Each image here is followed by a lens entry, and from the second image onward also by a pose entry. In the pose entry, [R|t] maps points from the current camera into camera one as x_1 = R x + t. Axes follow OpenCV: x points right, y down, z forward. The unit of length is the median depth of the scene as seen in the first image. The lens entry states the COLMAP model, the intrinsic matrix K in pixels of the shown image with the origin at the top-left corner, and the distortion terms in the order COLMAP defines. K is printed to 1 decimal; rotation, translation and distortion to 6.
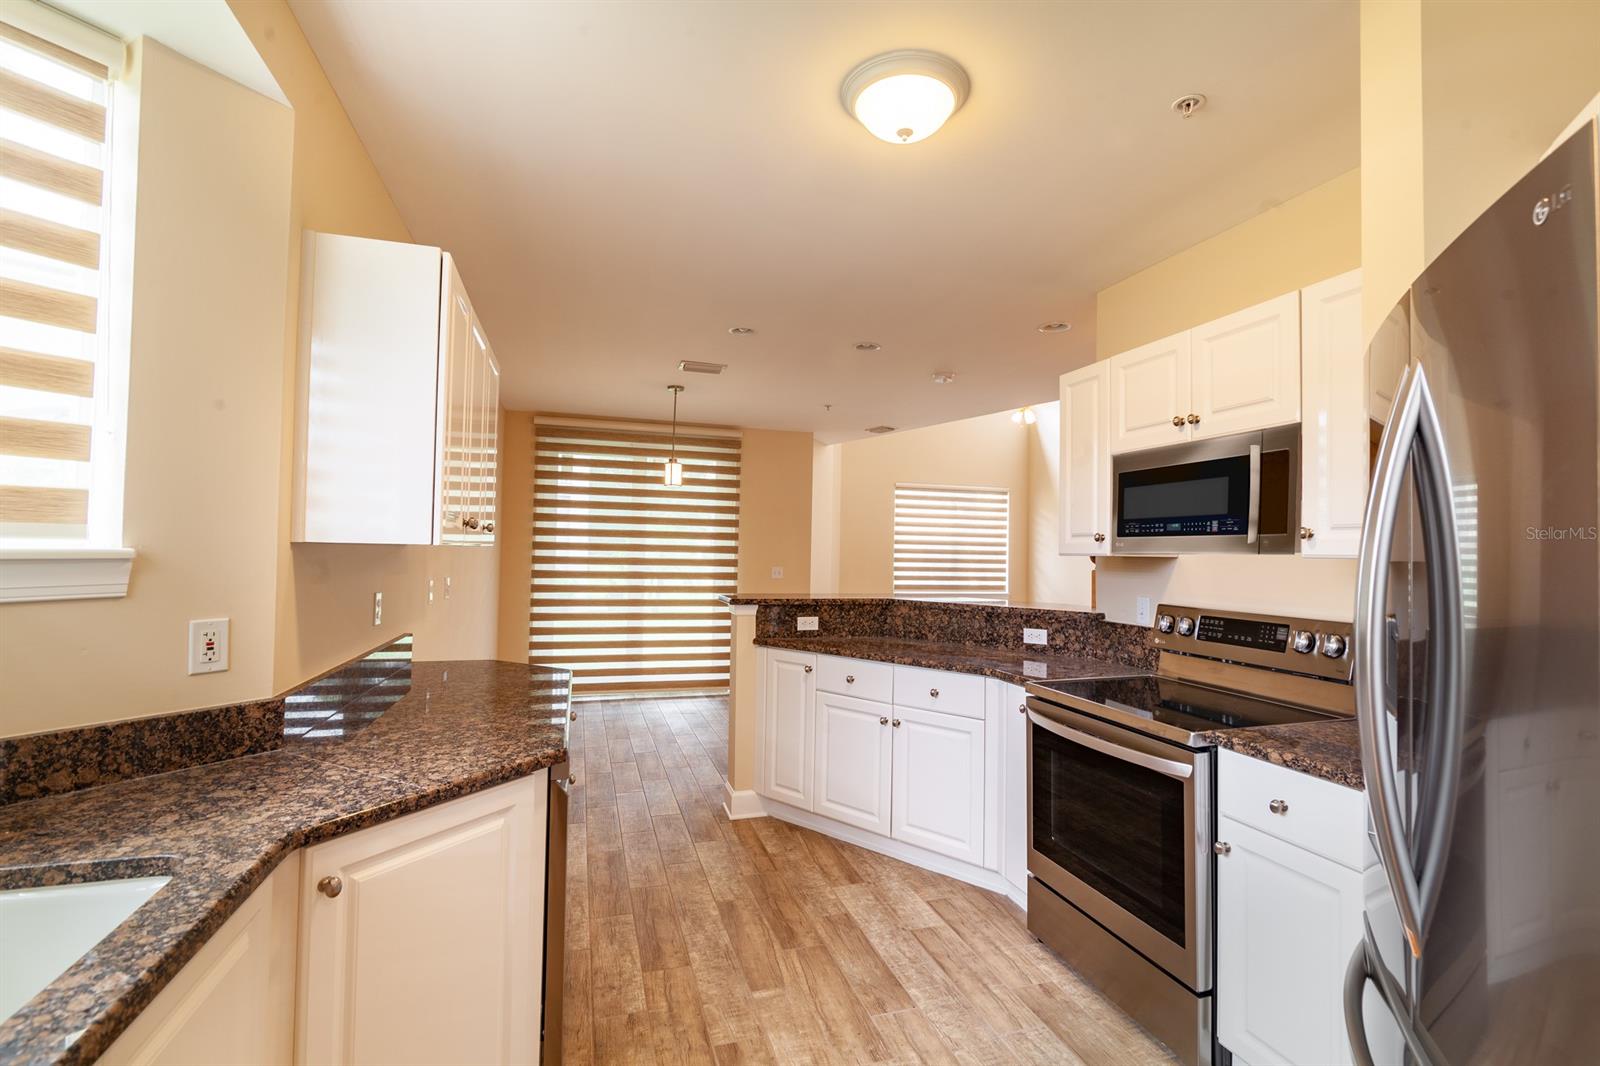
lens RADIAL K [[730.1, 0, 802.8], [0, 730.1, 532.4], [0, 0, 1]] dist [0.002995, -0.002024]
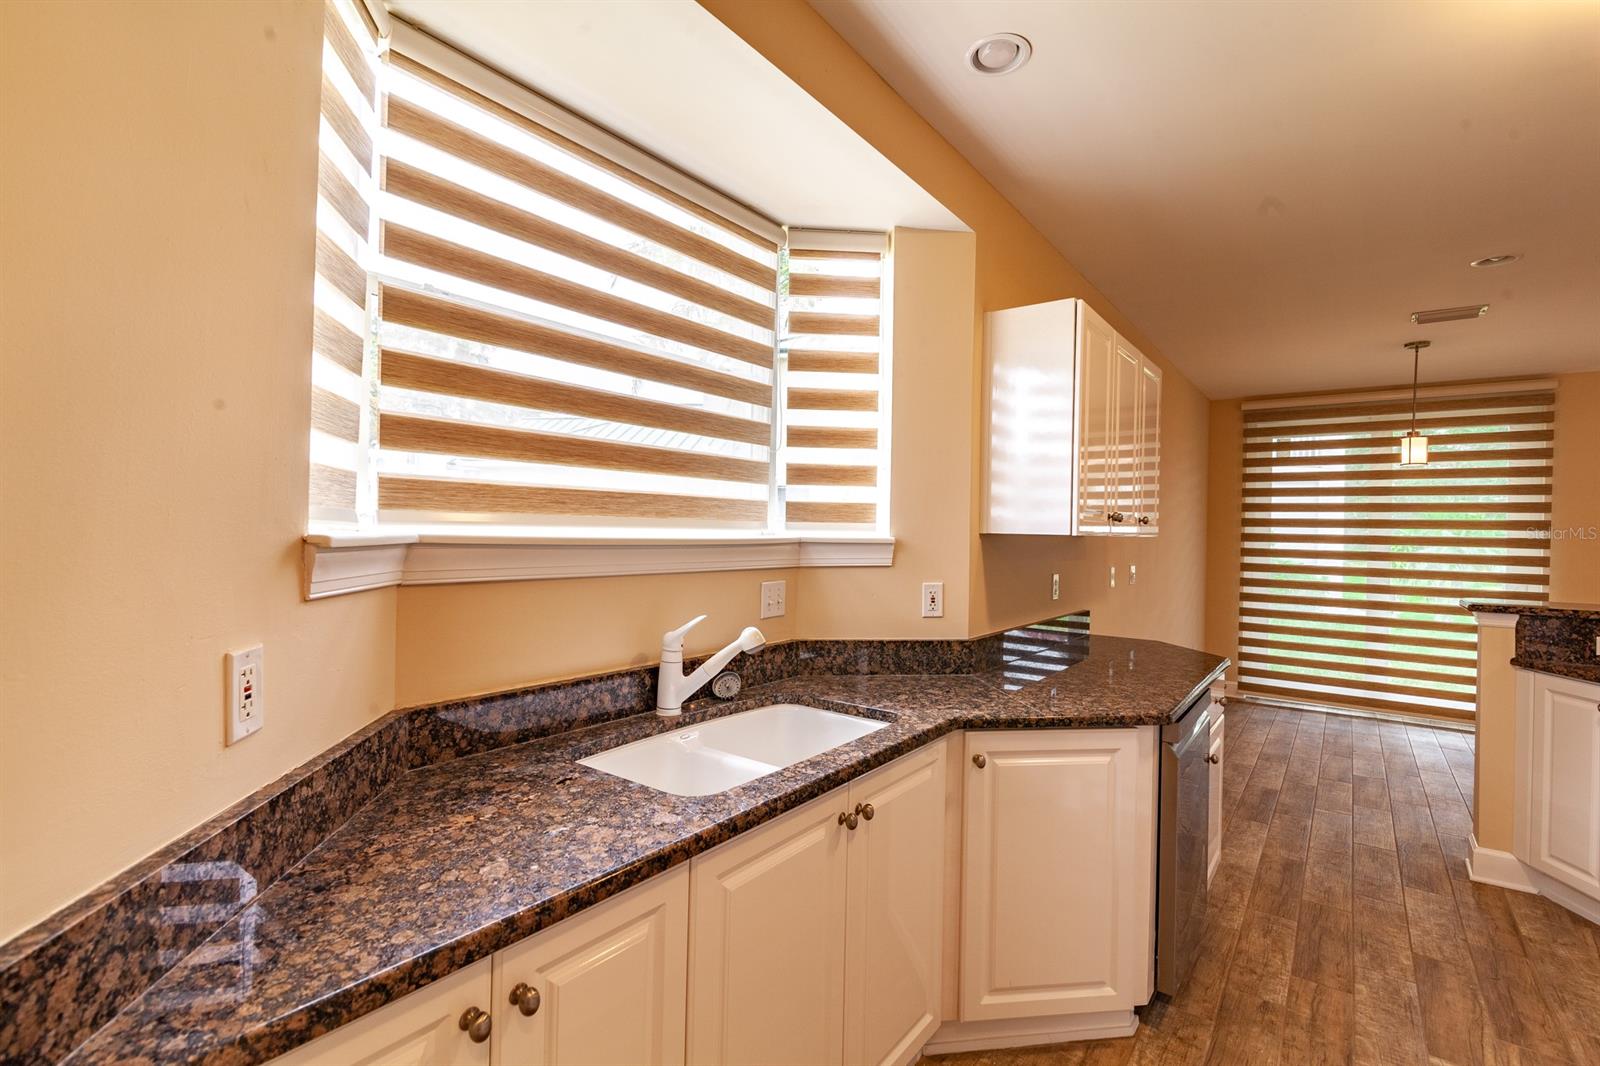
lens RADIAL K [[730.1, 0, 798.1], [0, 730.1, 534.2], [0, 0, 1]] dist [0.002995, -0.002024]
pose [[0.582333, -0.002689, -0.812946, 0.139673], [0.012909, 0.999899, 0.005940, 0.001075], [0.812848, -0.013954, 0.582309, -0.067342]]
